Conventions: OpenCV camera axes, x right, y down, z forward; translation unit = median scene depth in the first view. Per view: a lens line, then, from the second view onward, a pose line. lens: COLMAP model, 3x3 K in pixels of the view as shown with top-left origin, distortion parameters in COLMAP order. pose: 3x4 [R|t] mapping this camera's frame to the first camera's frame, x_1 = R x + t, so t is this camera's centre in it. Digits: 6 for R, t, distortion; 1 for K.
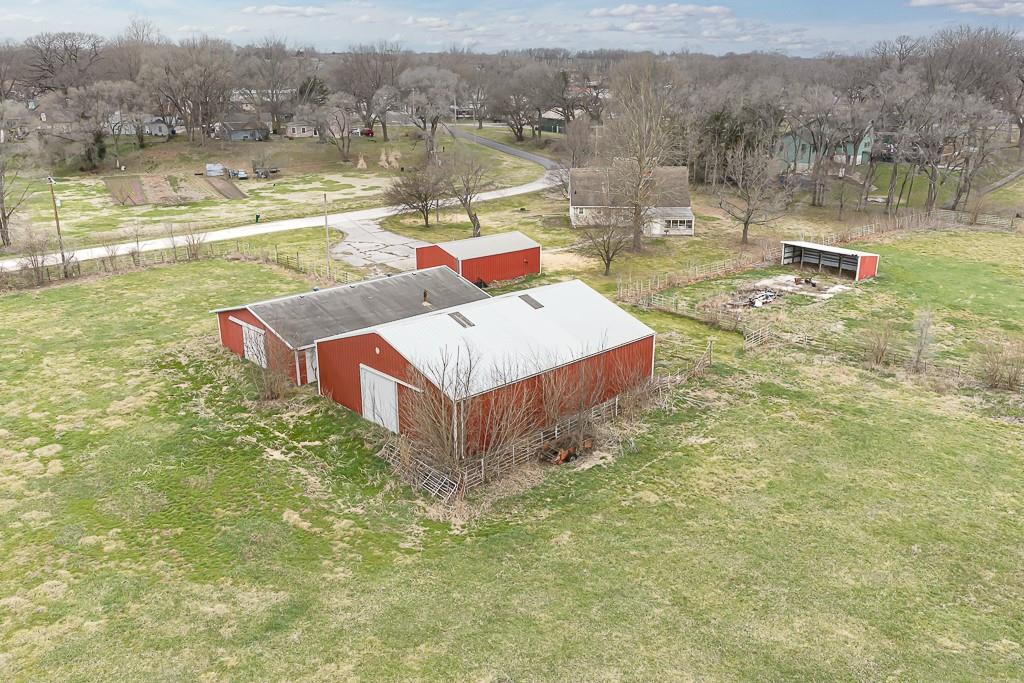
lens RADIAL K [[843.0, 0, 513.9], [0, 843.0, 341.5], [0, 0, 1]] dist [0.029742, -0.040320]
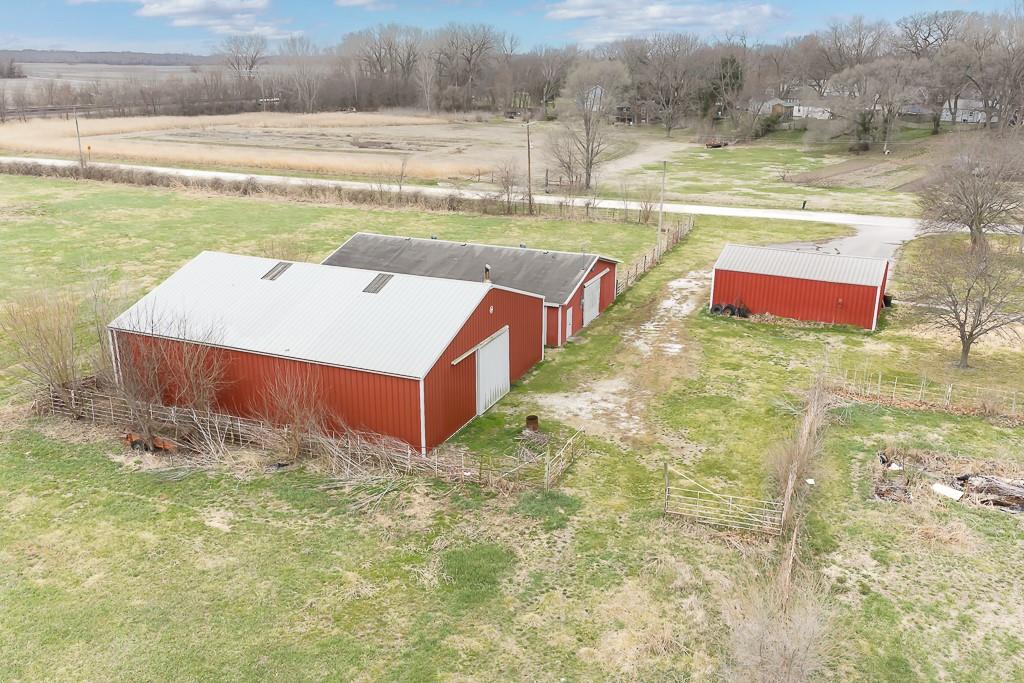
lens RADIAL K [[843.0, 0, 513.9], [0, 843.0, 341.5], [0, 0, 1]] dist [0.029742, -0.040320]
pose [[0.391484, 0.289191, -0.873561, 0.659907], [-0.293427, 0.939005, 0.179358, -0.151326], [0.872147, 0.186111, 0.452462, 0.702900]]
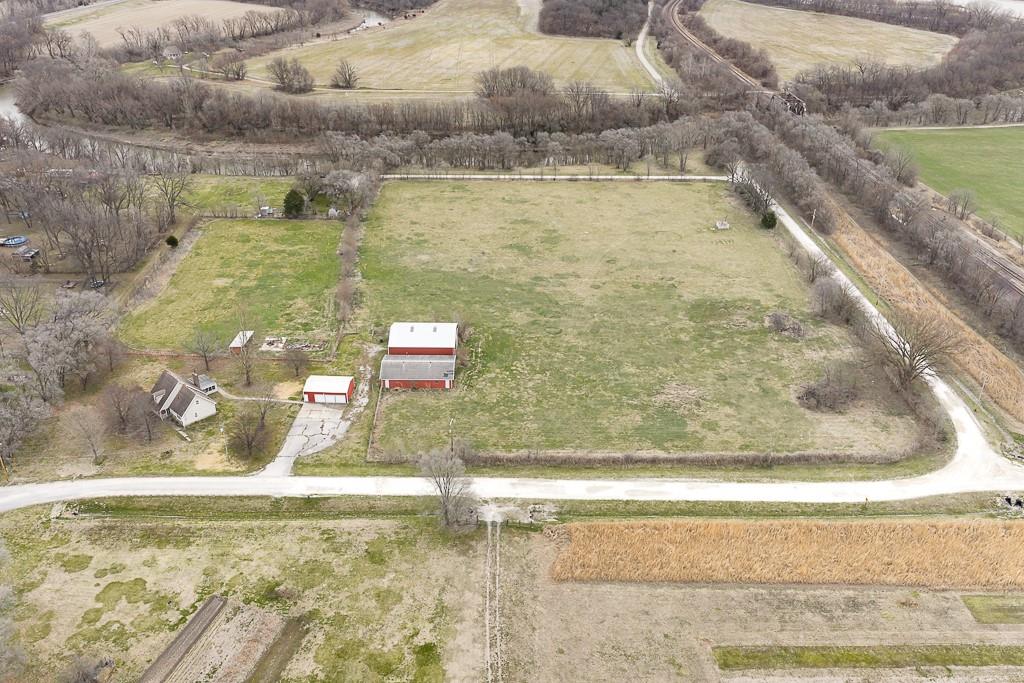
lens RADIAL K [[843.0, 0, 513.9], [0, 843.0, 341.5], [0, 0, 1]] dist [0.029742, -0.040320]
pose [[-0.729608, -0.332785, 0.597433, -2.505630], [0.199953, 0.731625, 0.651724, -2.285624], [-0.653980, 0.594962, -0.467258, 2.361700]]
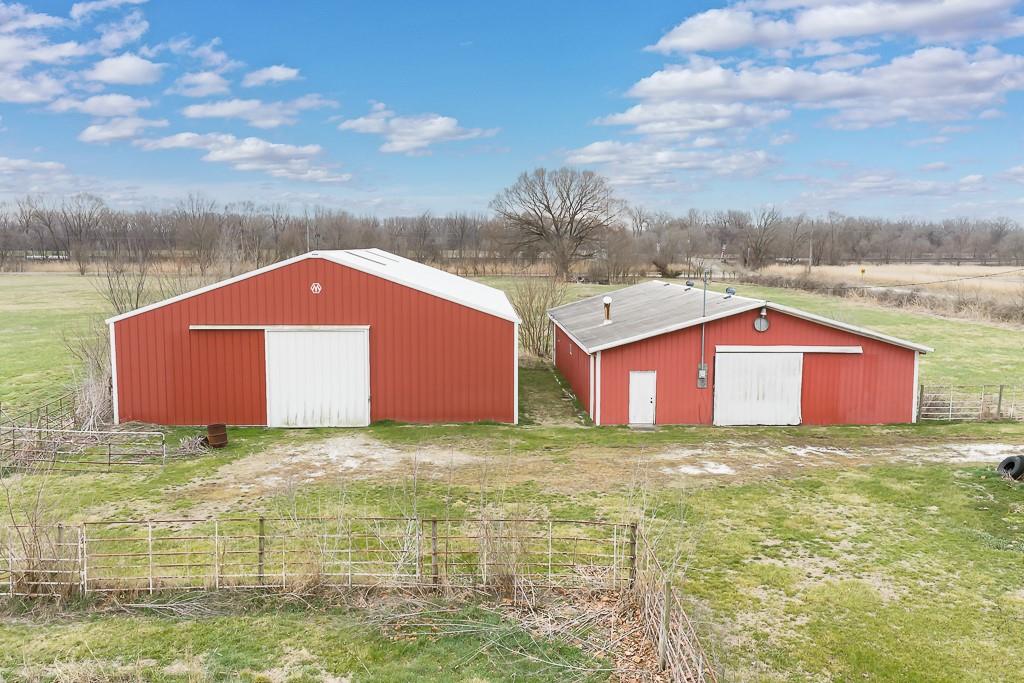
lens RADIAL K [[843.0, 0, 513.9], [0, 843.0, 341.5], [0, 0, 1]] dist [0.029742, -0.040320]
pose [[-0.658106, 0.081940, -0.748453, 0.355633], [-0.240419, 0.919151, 0.312026, -0.198417], [0.713509, 0.385289, -0.585199, 1.345438]]
